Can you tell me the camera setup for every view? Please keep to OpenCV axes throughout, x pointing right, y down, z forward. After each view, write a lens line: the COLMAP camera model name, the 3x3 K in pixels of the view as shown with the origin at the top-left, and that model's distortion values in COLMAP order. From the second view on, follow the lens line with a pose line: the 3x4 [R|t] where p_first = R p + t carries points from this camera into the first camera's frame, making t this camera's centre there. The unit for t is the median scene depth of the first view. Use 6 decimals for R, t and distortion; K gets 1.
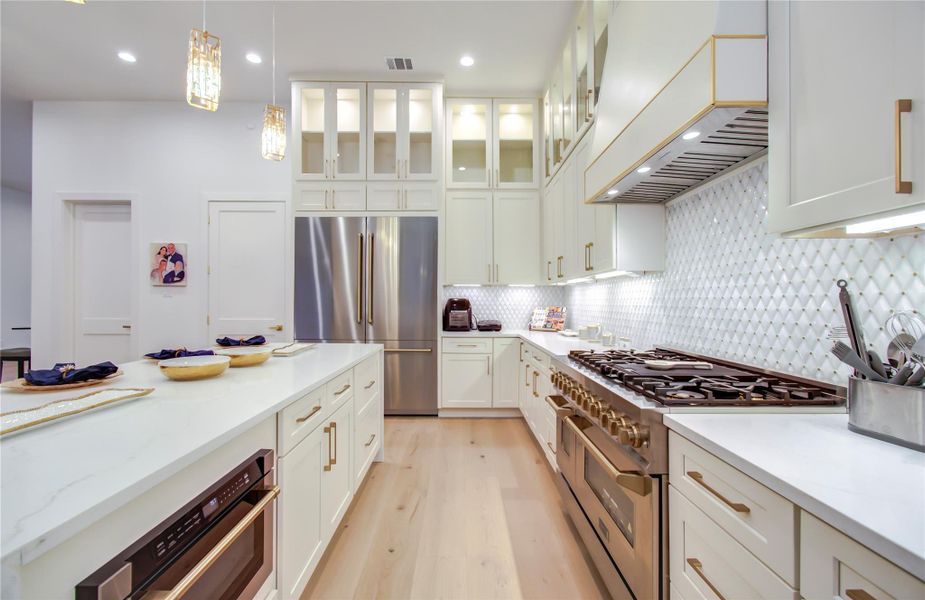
lens RADIAL K [[396.7, 0, 467.6], [0, 396.7, 300.4], [0, 0, 1]] dist [-0.004387, 0.000241]
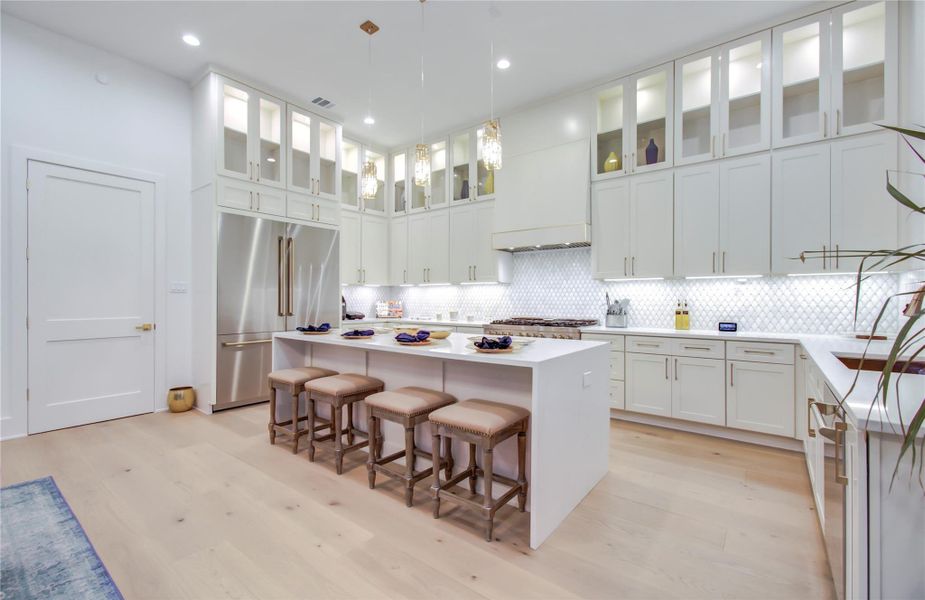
lens RADIAL K [[396.7, 0, 467.6], [0, 396.7, 300.4], [0, 0, 1]] dist [-0.004387, 0.000241]
pose [[0.601378, -0.008783, 0.798916, -0.850158], [-0.000492, 0.999935, 0.011364, -0.002191], [-0.798964, -0.007227, 0.601335, -0.088624]]
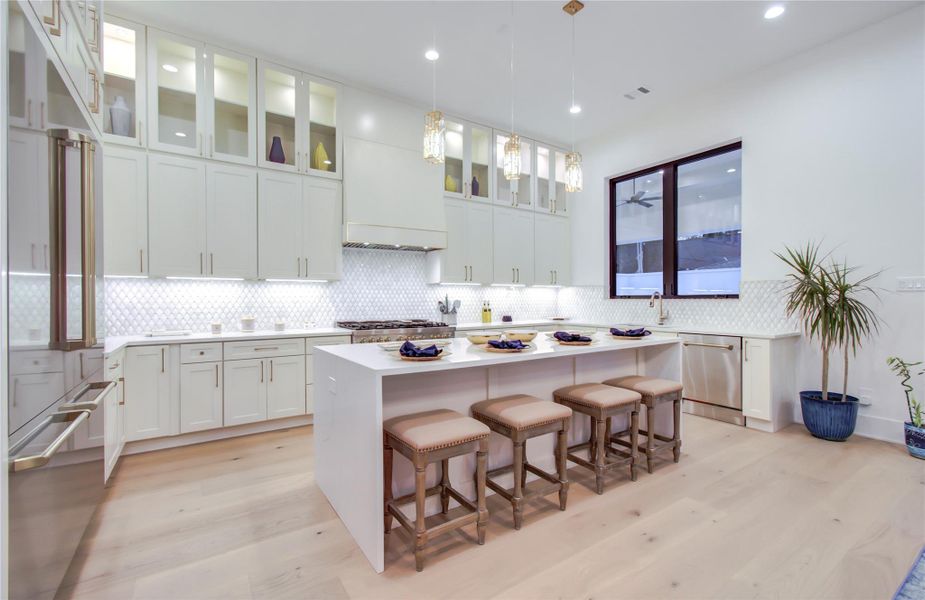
lens RADIAL K [[396.7, 0, 467.6], [0, 396.7, 300.4], [0, 0, 1]] dist [-0.004387, 0.000241]
pose [[-0.556049, -0.005396, 0.831132, -0.836828], [-0.005682, 0.999980, 0.002691, 0.002290], [-0.831130, -0.003226, -0.556069, 0.893222]]
